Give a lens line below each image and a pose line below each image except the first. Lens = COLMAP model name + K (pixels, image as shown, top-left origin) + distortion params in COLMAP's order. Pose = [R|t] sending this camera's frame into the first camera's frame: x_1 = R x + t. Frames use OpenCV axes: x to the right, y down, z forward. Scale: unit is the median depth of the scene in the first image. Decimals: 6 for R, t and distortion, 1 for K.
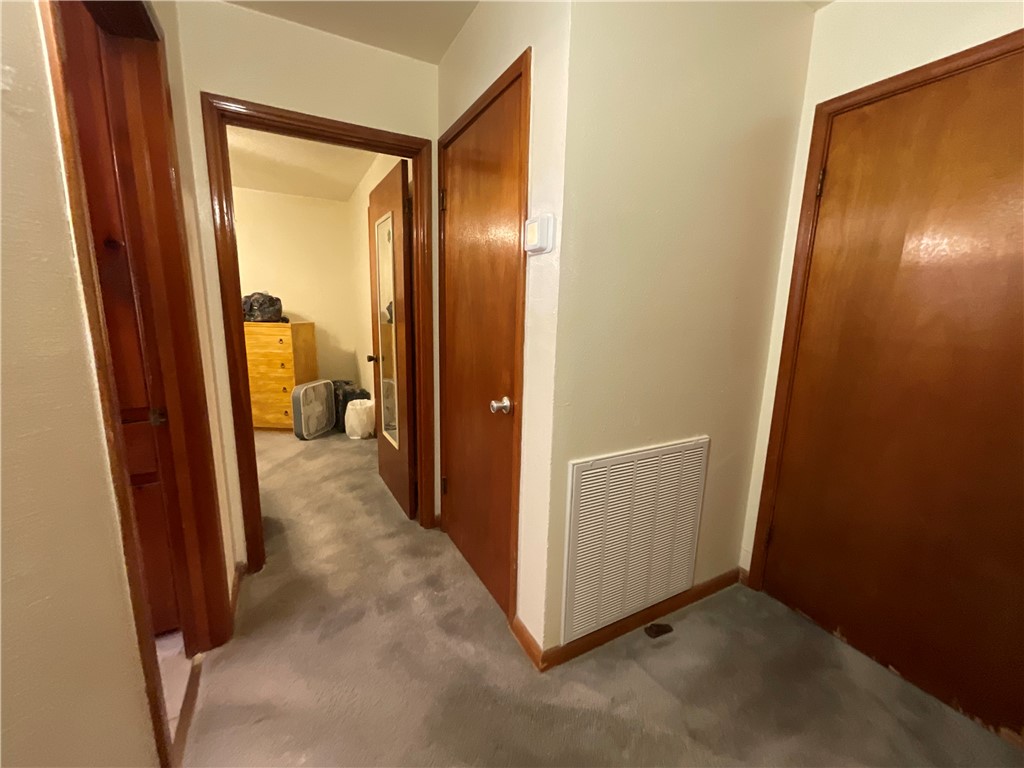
lens RADIAL K [[415.0, 0, 511.9], [0, 415.0, 381.3], [0, 0, 1]] dist [0.002383, 0.000053]
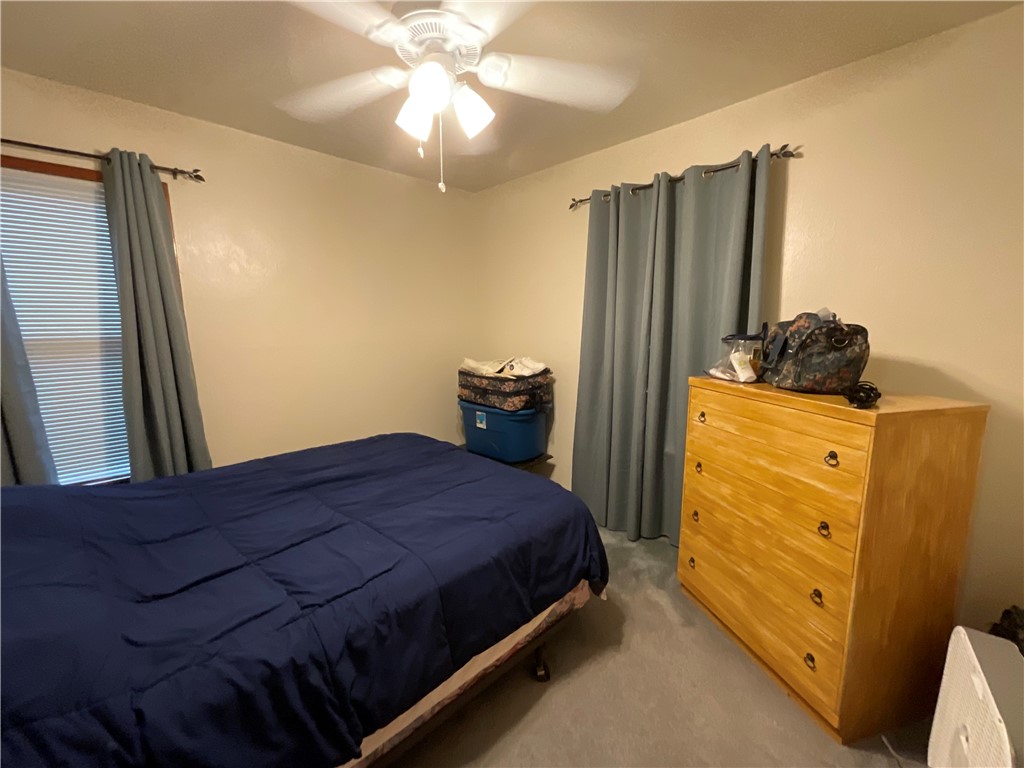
lens RADIAL K [[415.0, 0, 513.3], [0, 415.0, 385.7], [0, 0, 1]] dist [0.002383, 0.000053]
pose [[0.282514, 0.120942, -0.951609, -0.316720], [-0.160868, 0.983945, 0.077293, -0.134975], [0.945678, 0.131247, 0.297434, 0.644868]]
